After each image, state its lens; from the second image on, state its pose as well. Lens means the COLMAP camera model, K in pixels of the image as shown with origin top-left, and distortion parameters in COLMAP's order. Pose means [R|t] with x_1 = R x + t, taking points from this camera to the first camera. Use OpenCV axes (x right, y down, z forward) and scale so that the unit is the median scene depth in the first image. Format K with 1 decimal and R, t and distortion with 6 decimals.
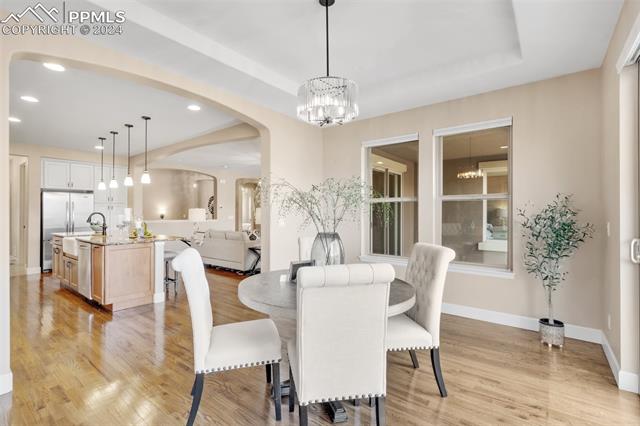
lens RADIAL K [[295.5, 0, 312.6], [0, 295.5, 213.9], [0, 0, 1]] dist [-0.011138, 0.000150]
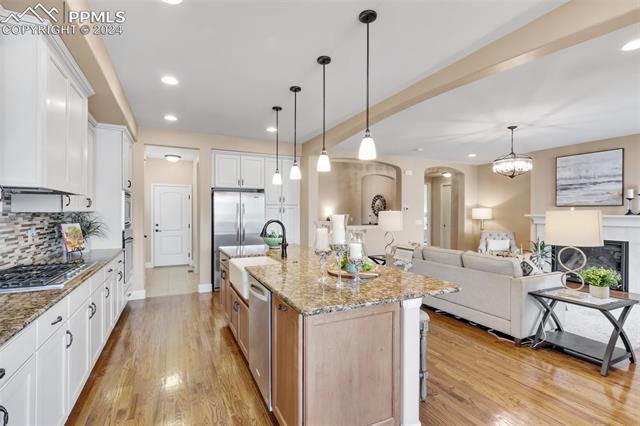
lens RADIAL K [[295.5, 0, 312.6], [0, 295.5, 213.9], [0, 0, 1]] dist [-0.011138, 0.000150]
pose [[0.895740, 0.000762, -0.444578, -0.297954], [-0.000868, 1.000000, -0.000035, -0.013407], [0.444578, 0.000417, 0.895740, 0.372514]]
